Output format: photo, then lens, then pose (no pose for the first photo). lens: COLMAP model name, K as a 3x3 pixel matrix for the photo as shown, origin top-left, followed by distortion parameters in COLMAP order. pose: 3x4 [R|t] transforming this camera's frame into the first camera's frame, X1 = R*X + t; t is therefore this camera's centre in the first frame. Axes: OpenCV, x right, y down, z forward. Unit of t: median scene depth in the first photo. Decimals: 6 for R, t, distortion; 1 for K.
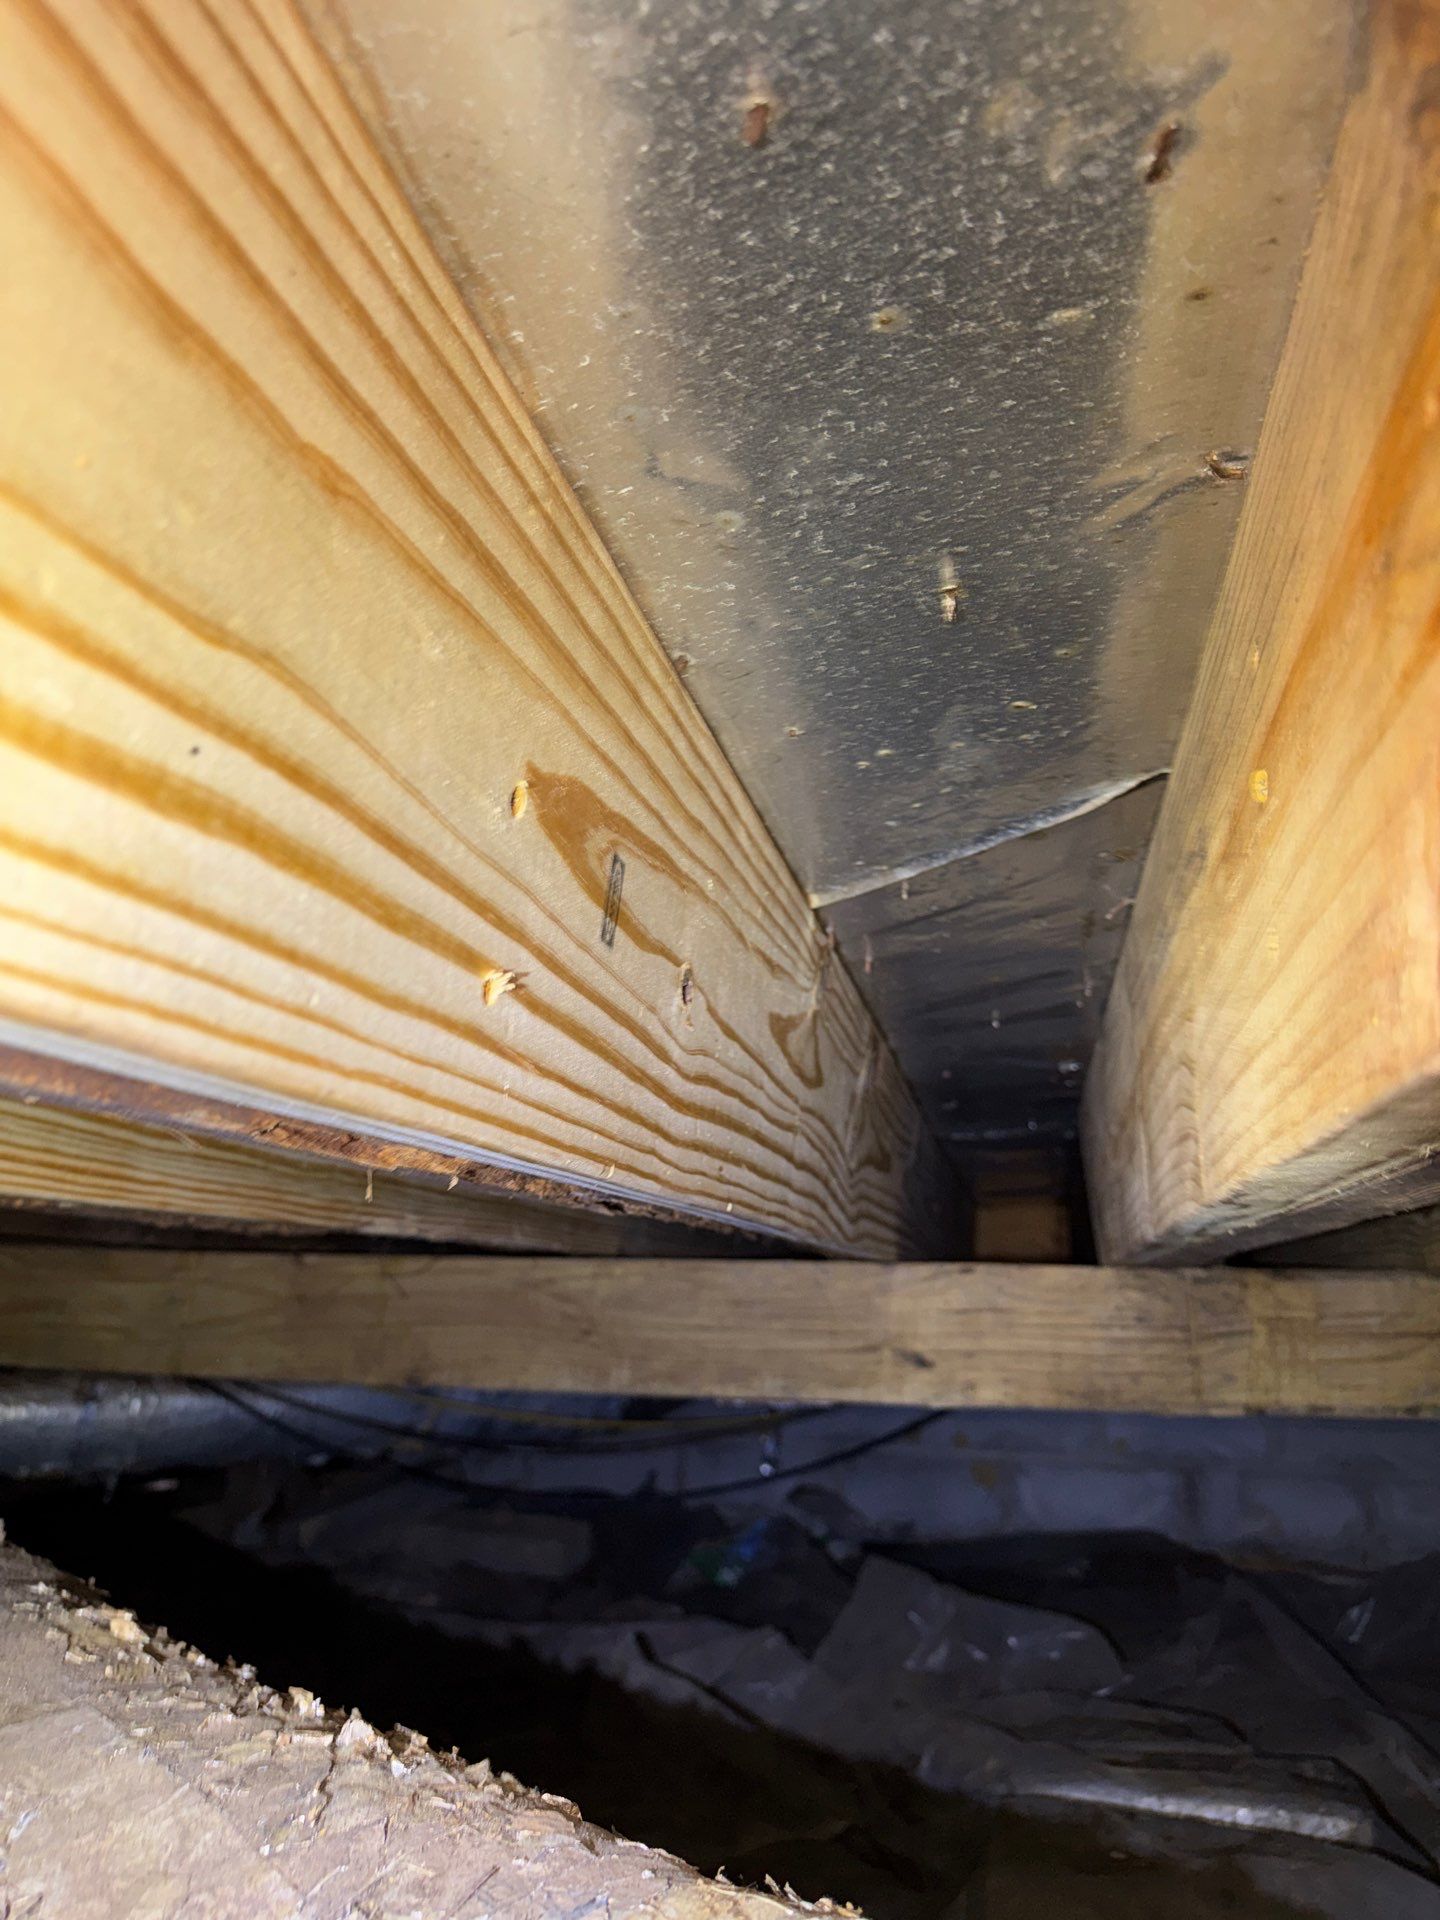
lens RADIAL K [[1413.4, 0, 742.8], [0, 1413.4, 965.9], [0, 0, 1]] dist [0.015033, -0.023930]
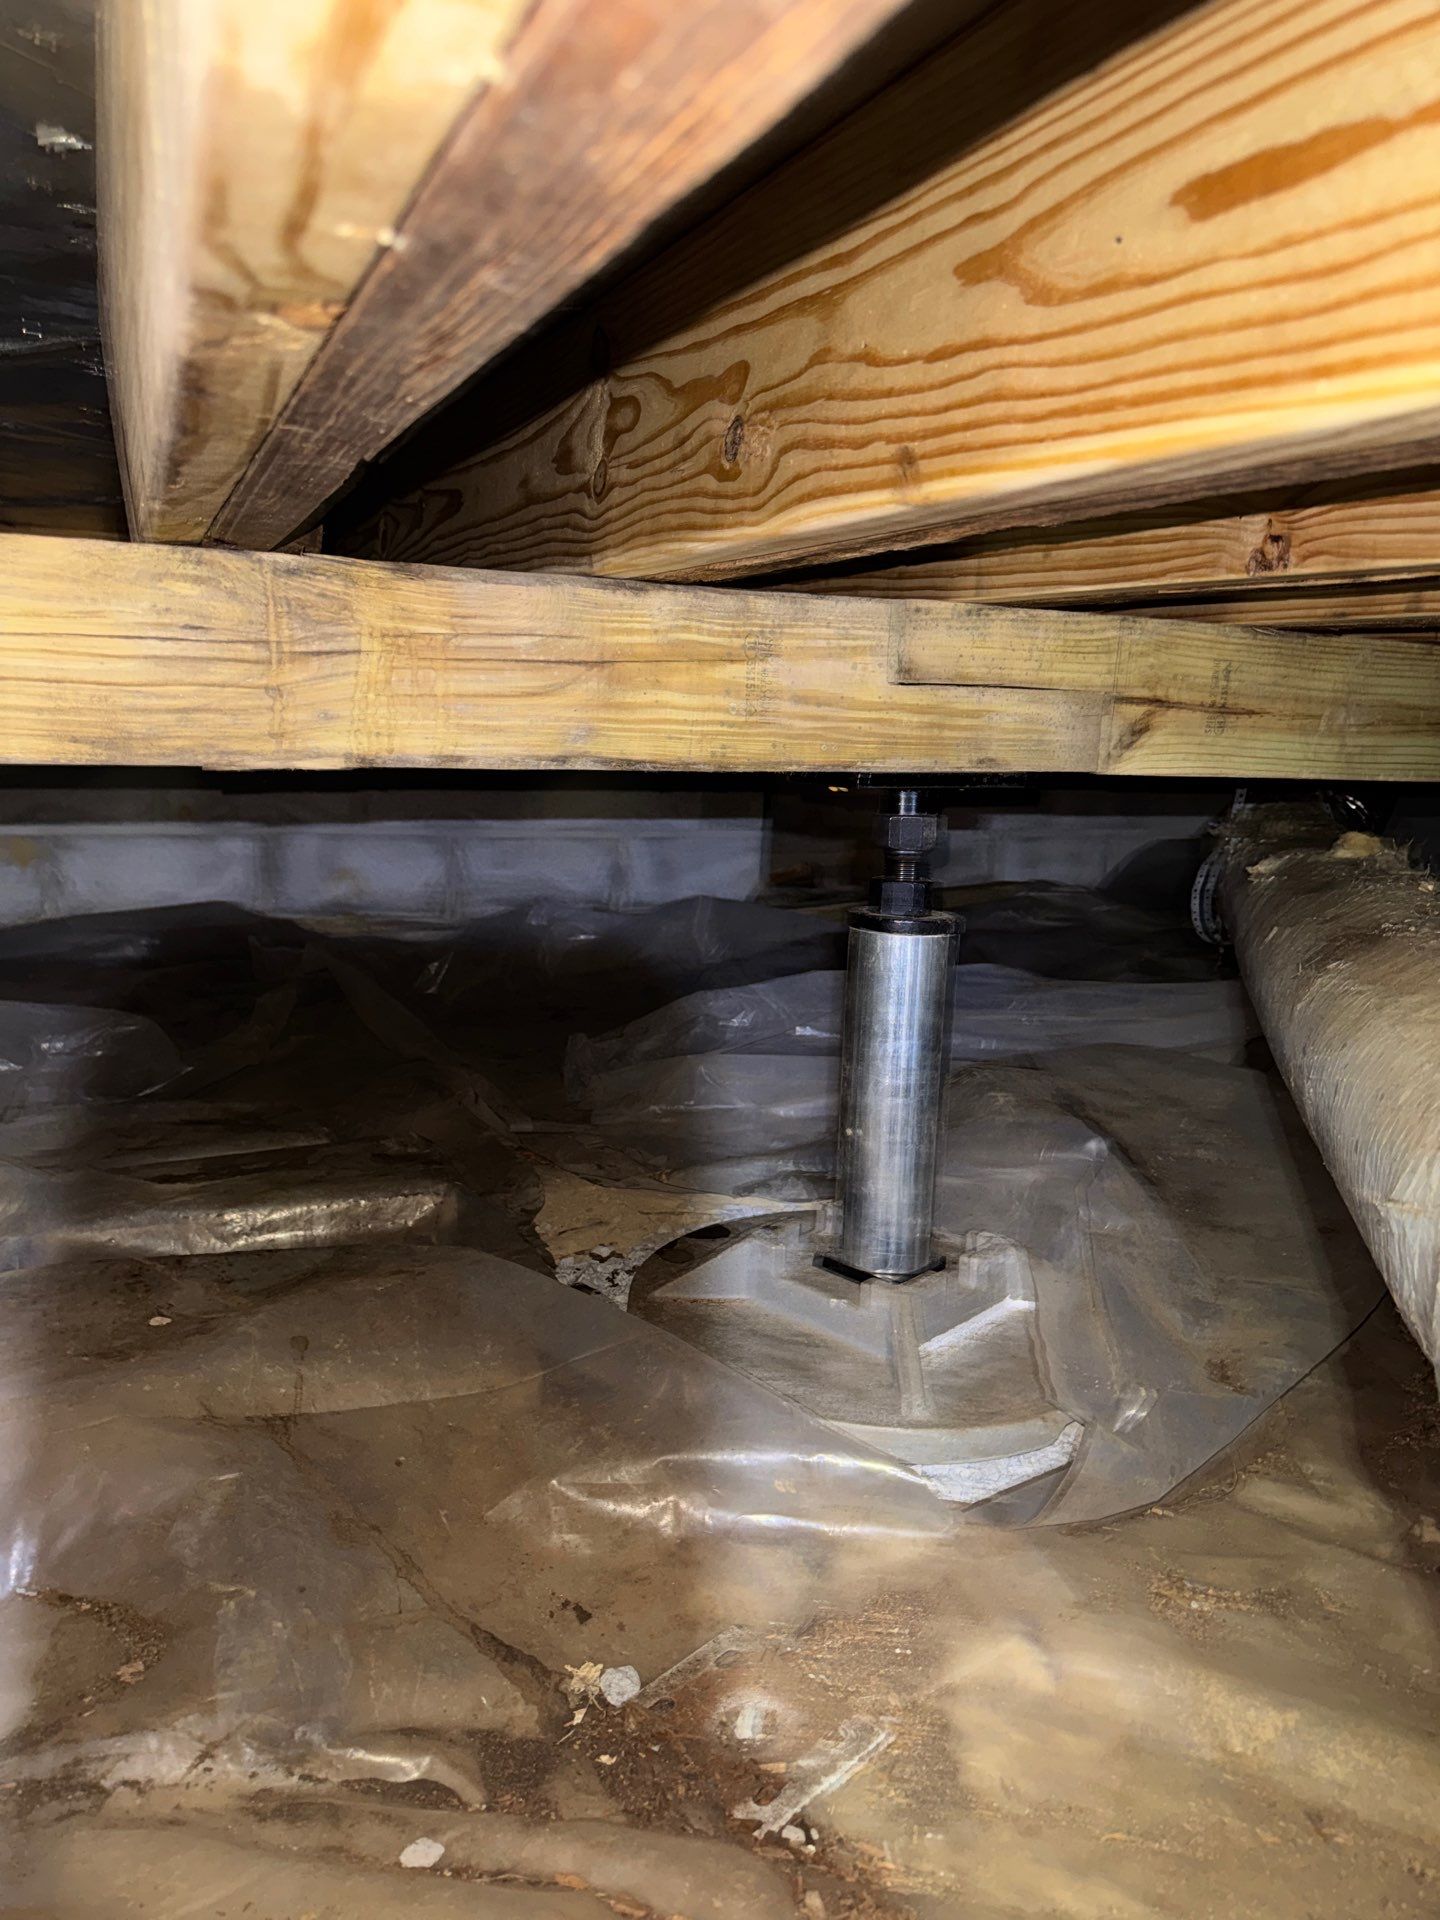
lens RADIAL K [[1413.4, 0, 742.8], [0, 1413.4, 965.9], [0, 0, 1]] dist [0.015033, -0.023930]
pose [[0.820280, -0.089278, 0.564951, 0.107077], [-0.159075, 0.913162, 0.375274, 0.108040], [-0.549396, -0.397699, 0.734846, 0.324963]]
